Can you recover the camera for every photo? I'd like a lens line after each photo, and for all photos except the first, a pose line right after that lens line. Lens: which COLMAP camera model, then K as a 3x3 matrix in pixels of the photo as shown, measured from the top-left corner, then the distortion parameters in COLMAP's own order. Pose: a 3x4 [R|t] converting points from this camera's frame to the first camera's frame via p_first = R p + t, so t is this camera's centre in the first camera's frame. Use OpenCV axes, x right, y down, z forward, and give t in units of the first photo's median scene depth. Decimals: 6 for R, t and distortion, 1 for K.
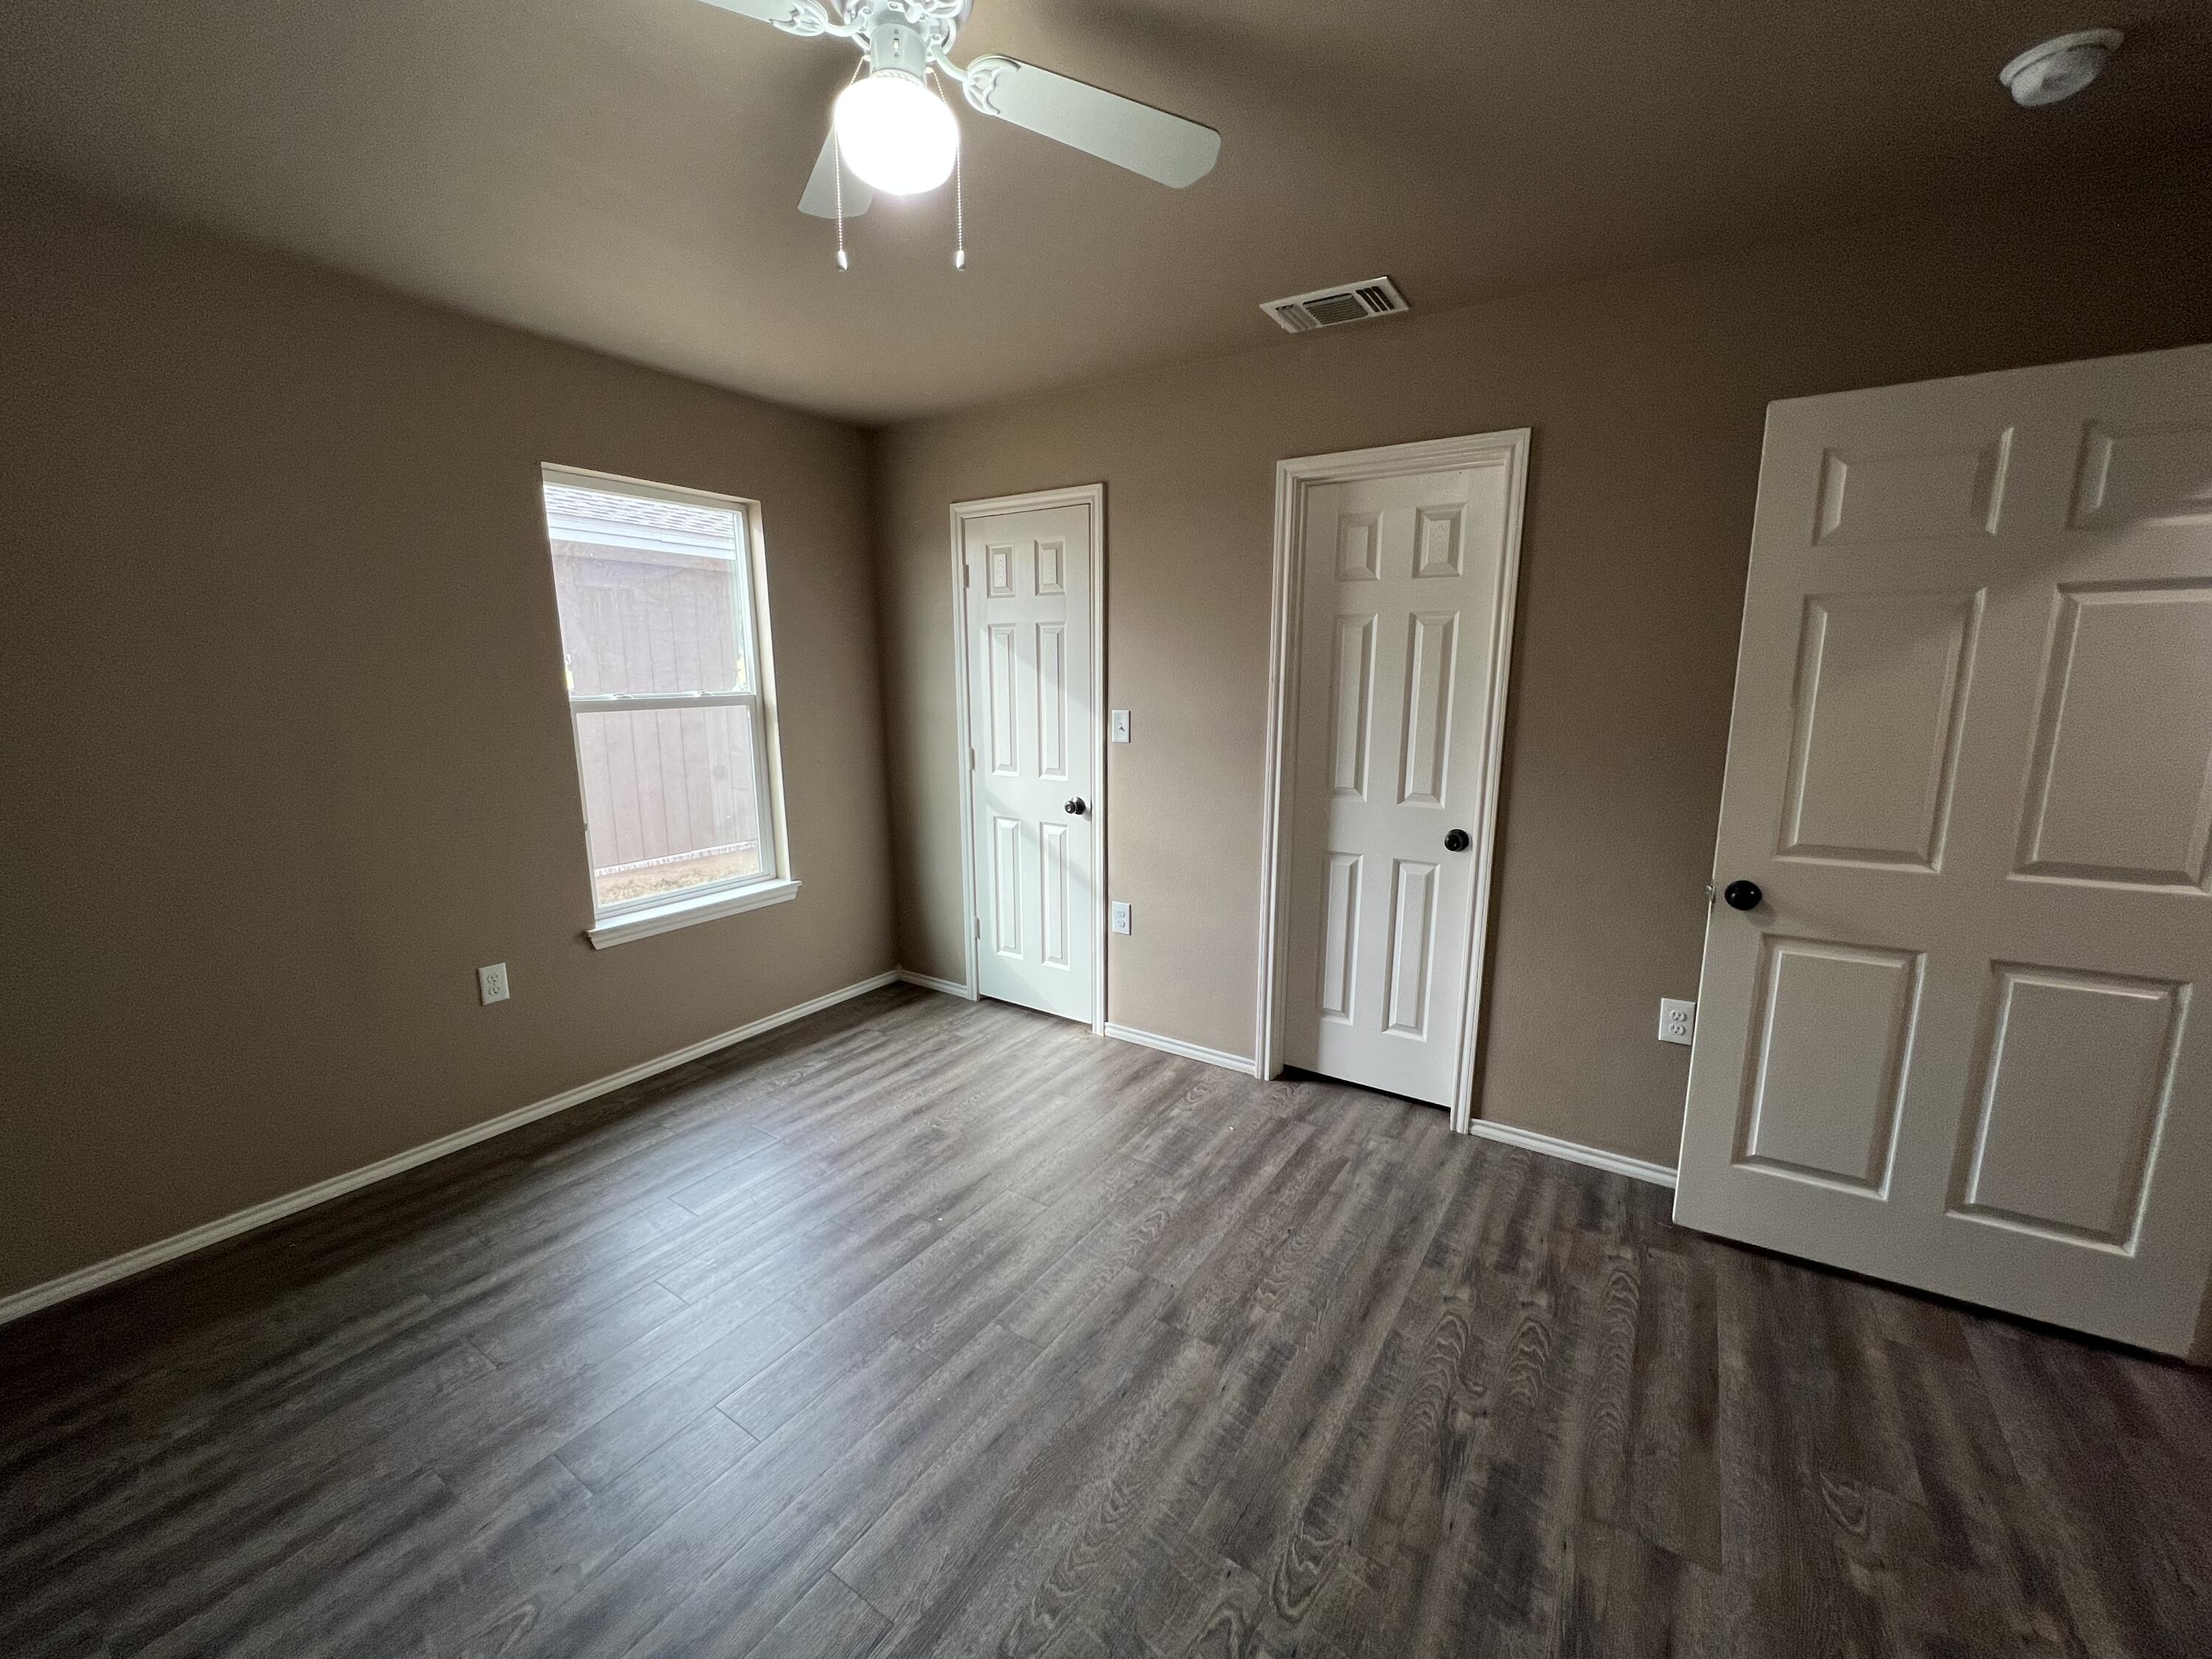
lens RADIAL K [[888.5, 0, 1125.1], [0, 888.5, 823.6], [0, 0, 1]] dist [0.001741, 0.000451]
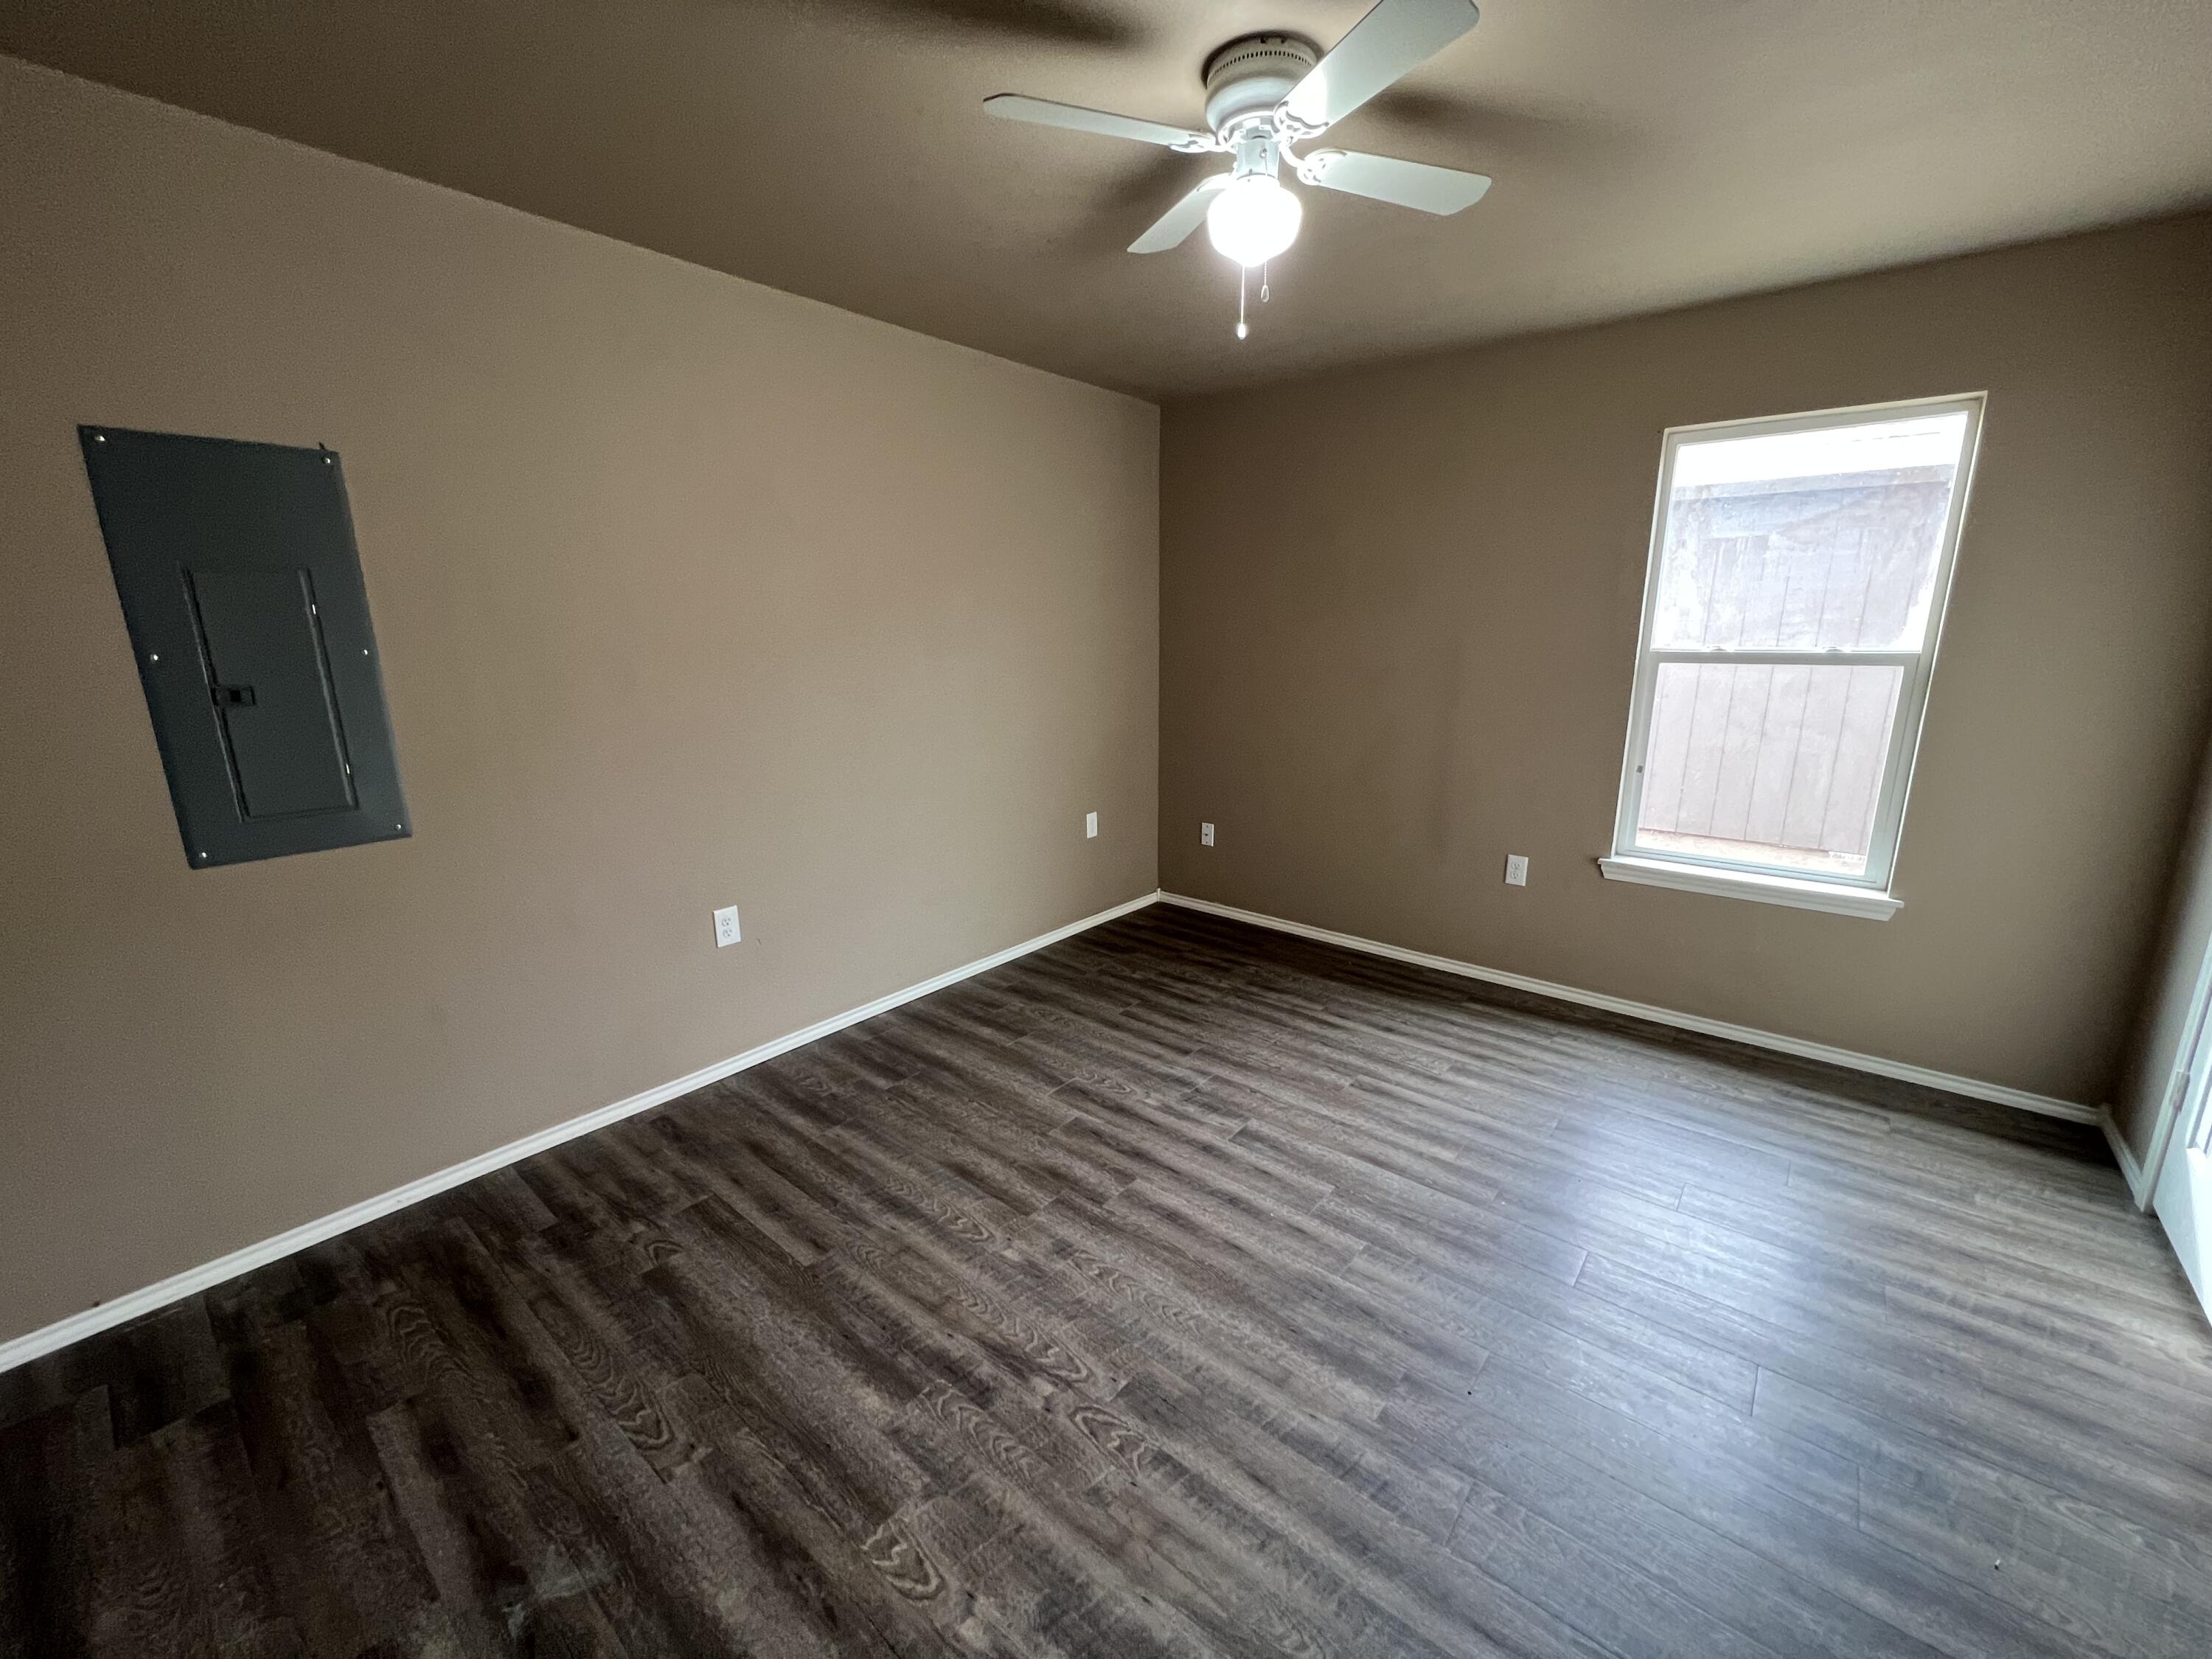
lens RADIAL K [[888.5, 0, 1082.6], [0, 888.5, 839.0], [0, 0, 1]] dist [0.001741, 0.000451]
pose [[-0.132623, 0.232655, -0.963474, 0.868437], [-0.166160, 0.953086, 0.253019, -0.122135], [0.977140, 0.193648, -0.087743, 0.717058]]
